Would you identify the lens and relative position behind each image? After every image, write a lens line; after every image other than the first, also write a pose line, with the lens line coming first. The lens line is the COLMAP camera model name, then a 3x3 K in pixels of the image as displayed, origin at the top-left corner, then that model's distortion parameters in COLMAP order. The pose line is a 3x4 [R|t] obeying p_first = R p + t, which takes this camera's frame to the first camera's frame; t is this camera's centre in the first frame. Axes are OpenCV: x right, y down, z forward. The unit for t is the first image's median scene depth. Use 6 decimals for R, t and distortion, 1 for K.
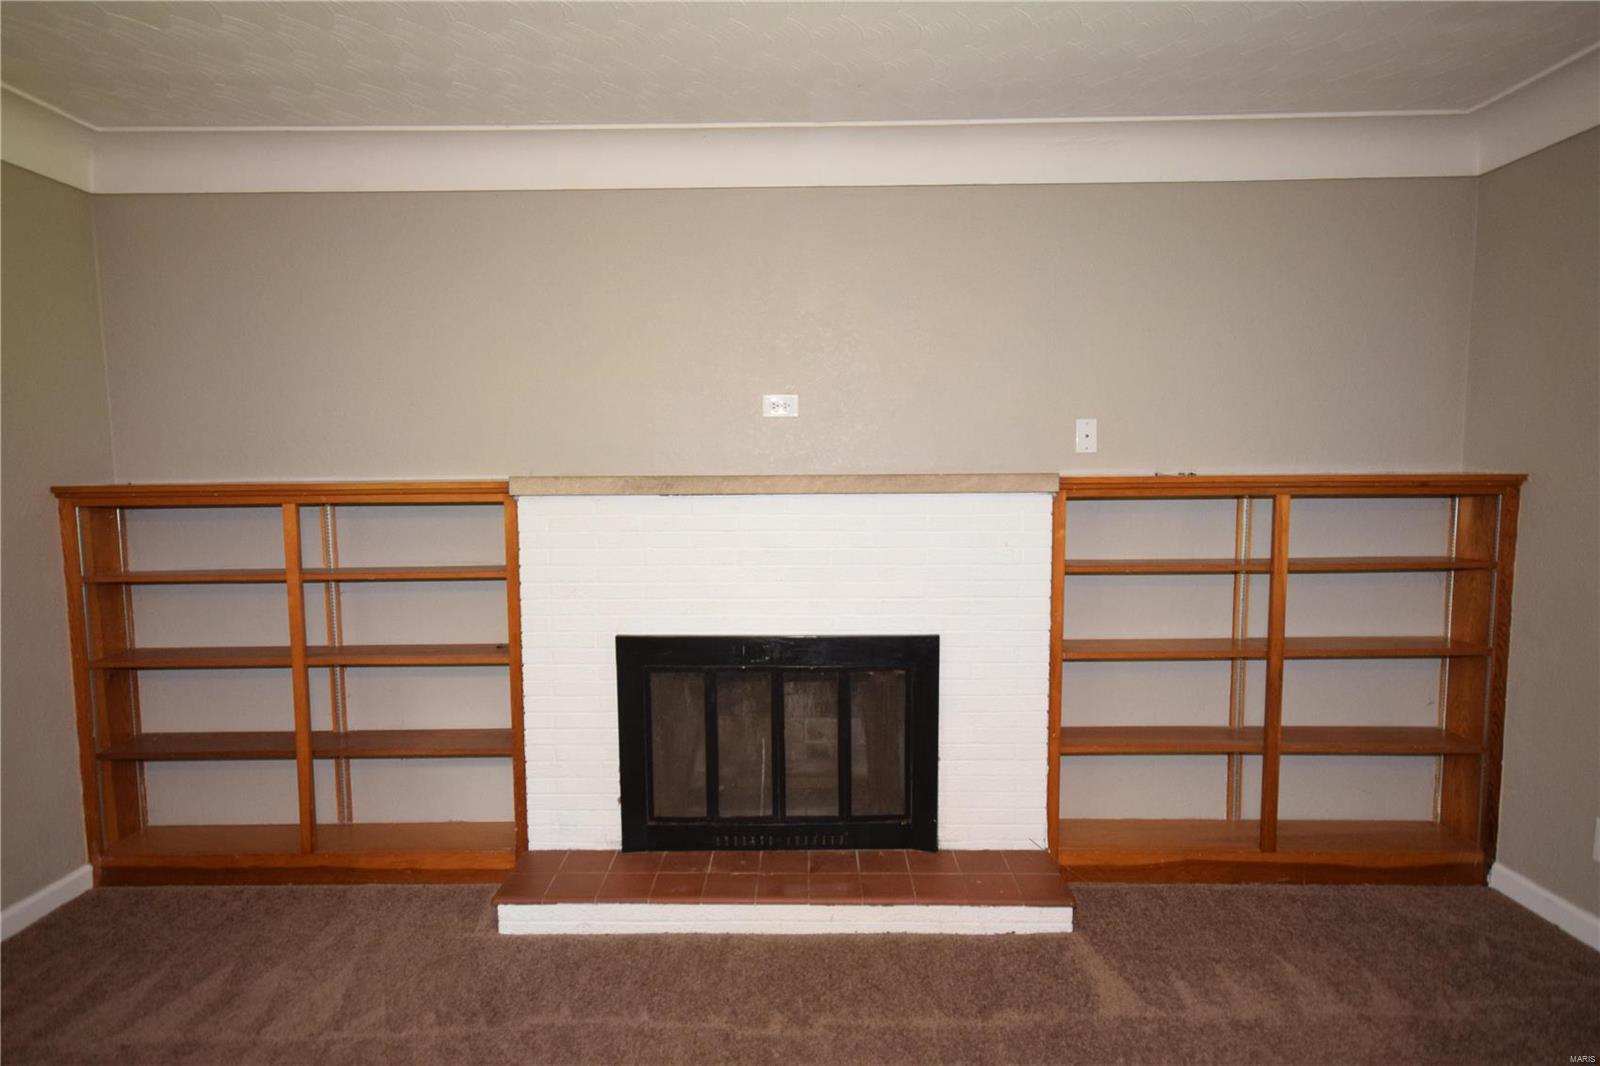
lens RADIAL K [[885.6, 0, 798.8], [0, 885.6, 525.2], [0, 0, 1]] dist [0.004647, -0.000557]
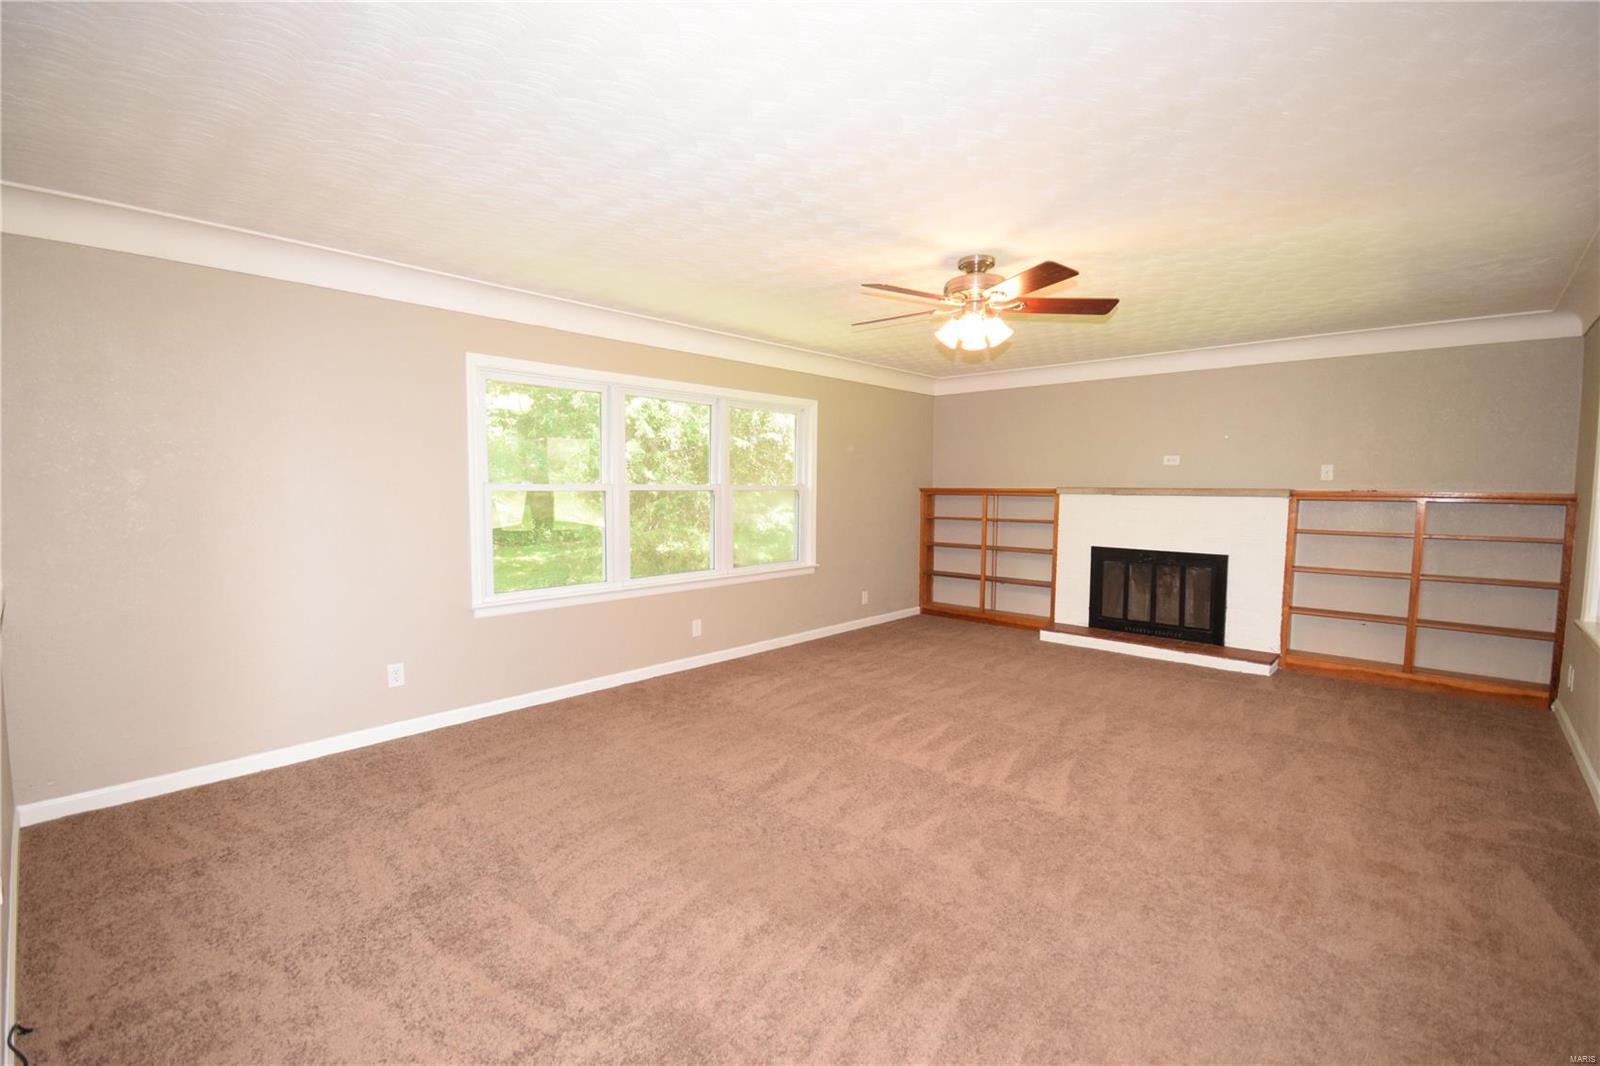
lens RADIAL K [[699.2, 0, 801.6], [0, 699.2, 531.2], [0, 0, 1]] dist [-0.003688, -0.000596]
pose [[0.738497, 0.056192, -0.671911, 0.560306], [-0.071857, 0.997405, 0.004435, 0.131231], [0.670417, 0.045007, 0.740619, -1.153318]]
